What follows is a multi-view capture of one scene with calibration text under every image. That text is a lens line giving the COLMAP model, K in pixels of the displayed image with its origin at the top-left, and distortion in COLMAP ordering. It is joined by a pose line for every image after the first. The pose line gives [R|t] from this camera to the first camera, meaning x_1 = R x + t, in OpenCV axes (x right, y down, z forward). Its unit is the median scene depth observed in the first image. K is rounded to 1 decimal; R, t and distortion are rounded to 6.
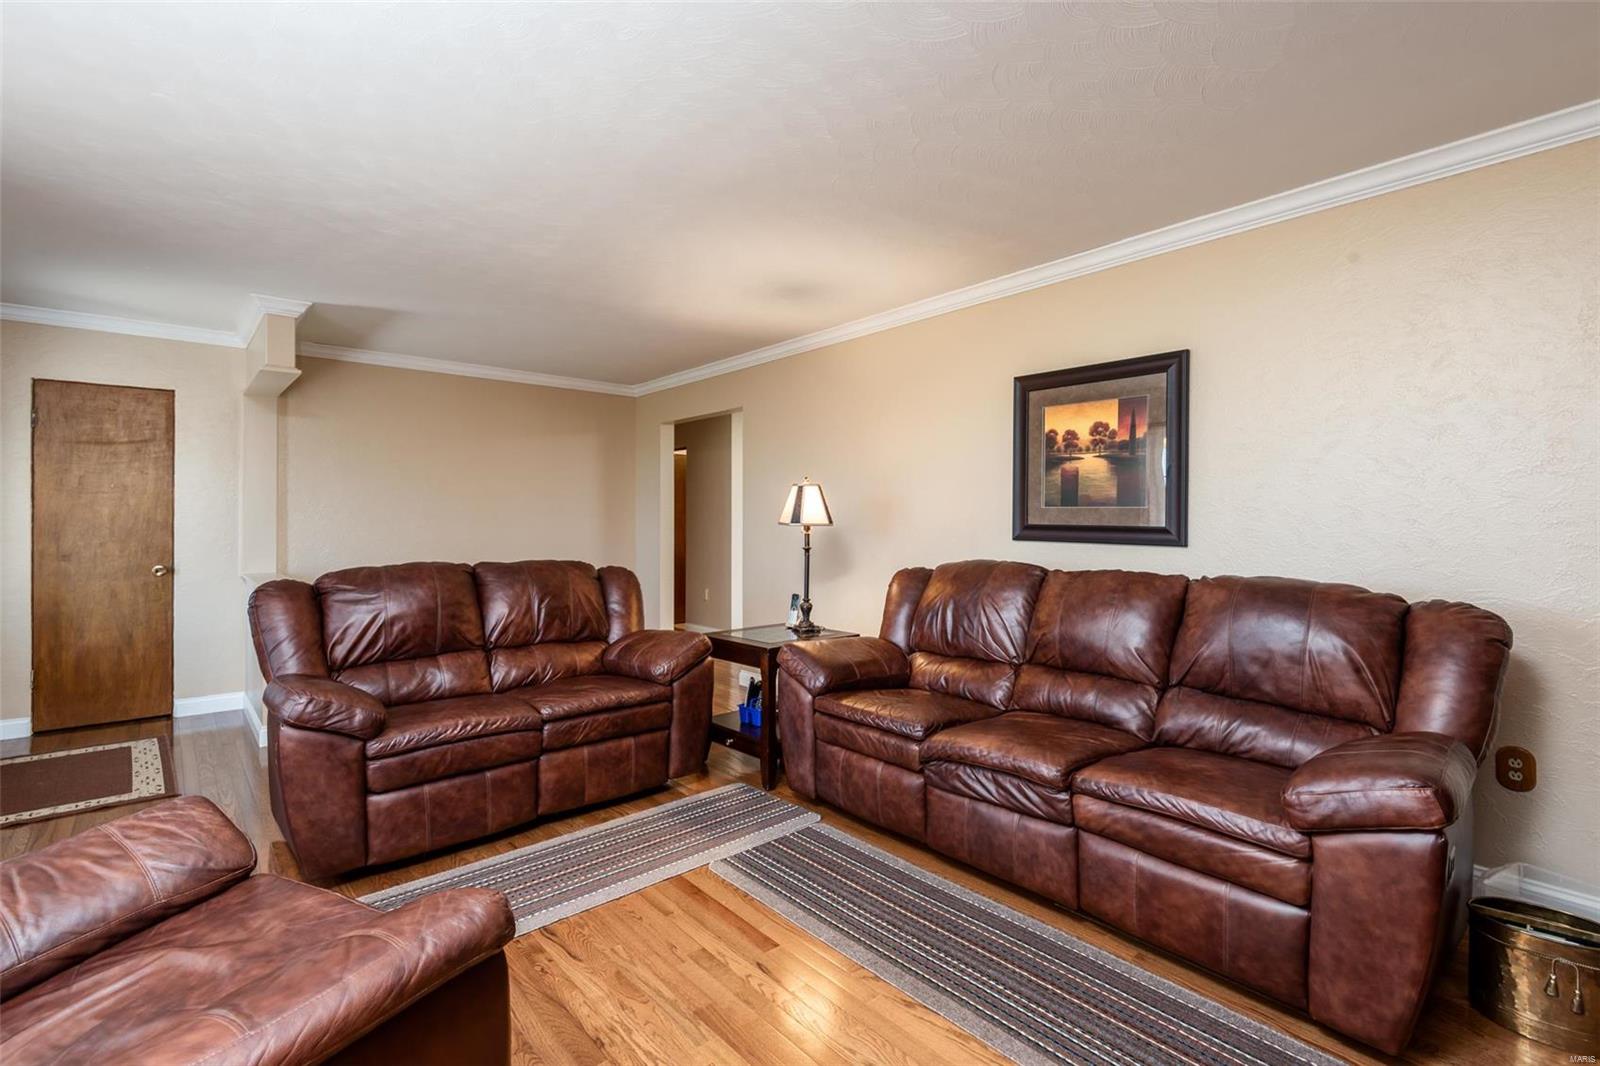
lens RADIAL K [[721.1, 0, 800.0], [0, 721.1, 533.0], [0, 0, 1]] dist [0.002868, -0.000180]
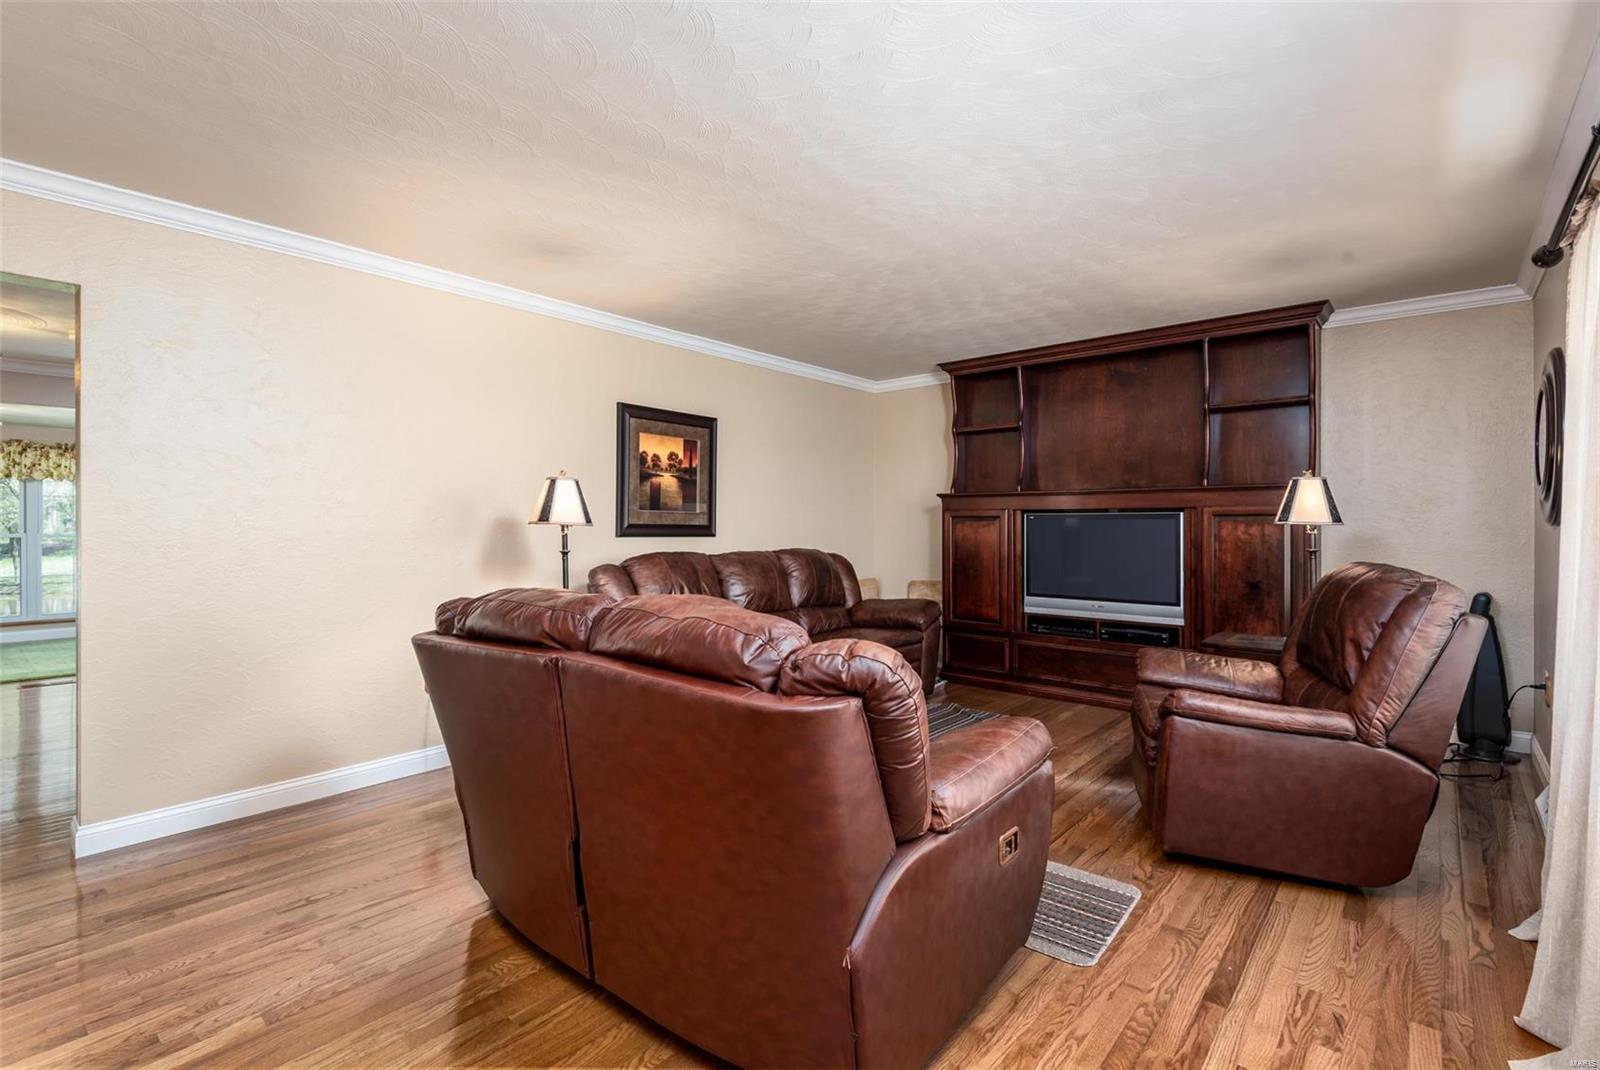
lens RADIAL K [[721.1, 0, 800.0], [0, 721.1, 535.0], [0, 0, 1]] dist [0.002868, -0.000180]
pose [[-0.126595, -0.012710, 0.991873, -1.048325], [0.016461, 0.999753, 0.014912, -0.006900], [-0.991818, 0.018215, -0.126355, 0.949311]]
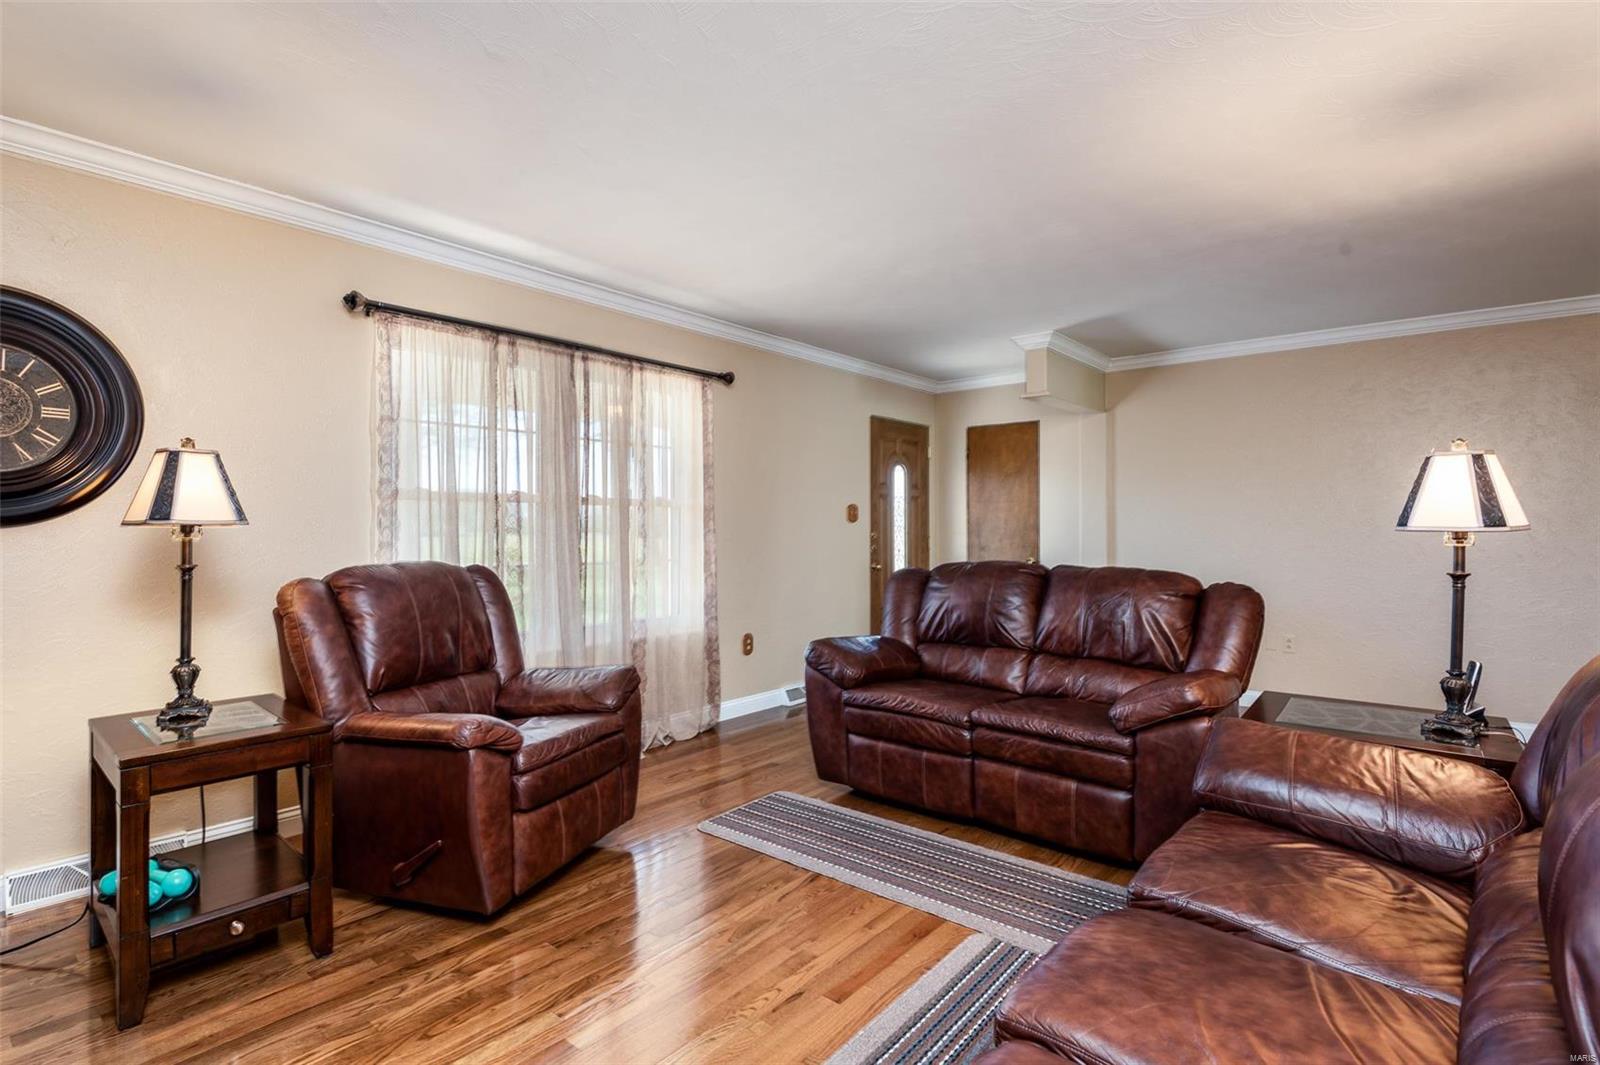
lens RADIAL K [[771.7, 0, 800.0], [0, 771.7, 532.5], [0, 0, 1]] dist [0.001416, 0.000075]
pose [[0.150132, 0.010531, -0.988610, 0.564389], [-0.016799, 0.999826, 0.008100, -0.006352], [0.988523, 0.015392, 0.150283, 0.512526]]
